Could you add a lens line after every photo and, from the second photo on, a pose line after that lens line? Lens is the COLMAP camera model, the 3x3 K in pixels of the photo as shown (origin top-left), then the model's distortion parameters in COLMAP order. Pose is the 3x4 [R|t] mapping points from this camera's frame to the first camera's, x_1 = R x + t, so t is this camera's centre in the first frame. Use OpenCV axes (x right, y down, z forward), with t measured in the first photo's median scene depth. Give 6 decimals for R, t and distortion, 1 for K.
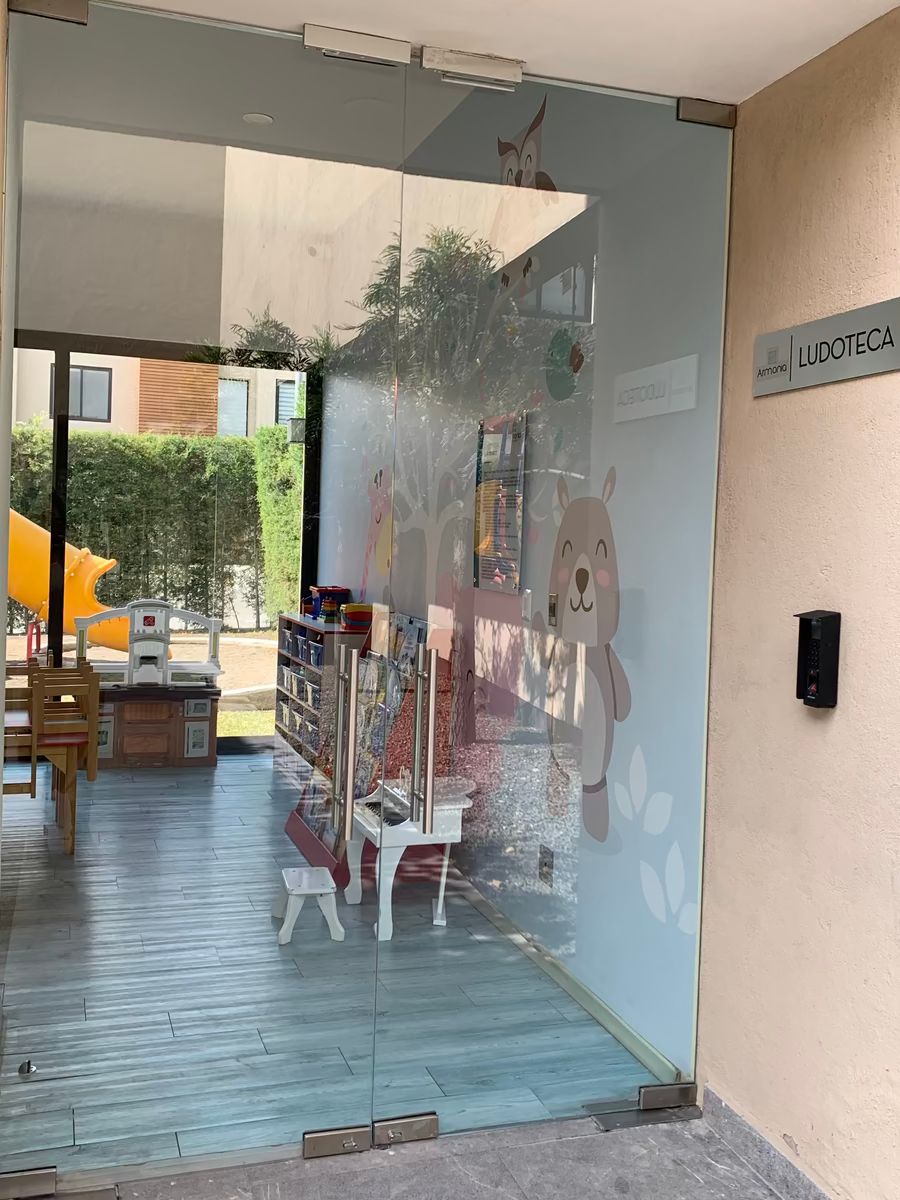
lens RADIAL K [[1166.9, 0, 450.0], [0, 1166.9, 600.0], [0, 0, 1]] dist [0.049197, -0.001374]
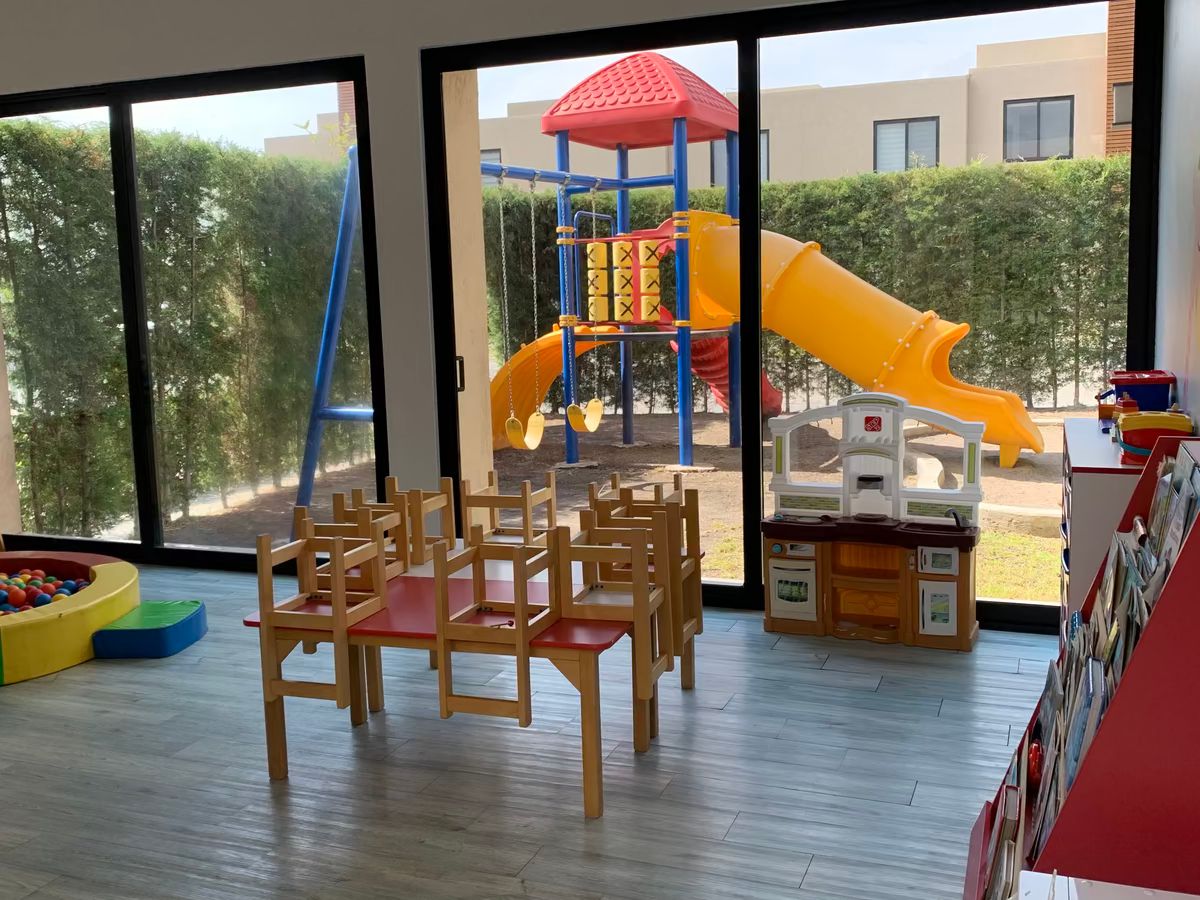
lens RADIAL K [[1166.9, 0, 600.0], [0, 1166.9, 450.0], [0, 0, 1]] dist [0.049197, -0.001374]
pose [[0.766901, 0.034302, -0.640848, 0.052528], [0.015915, 0.997247, 0.072423, -0.017969], [0.641568, -0.065740, 0.764244, 0.386189]]
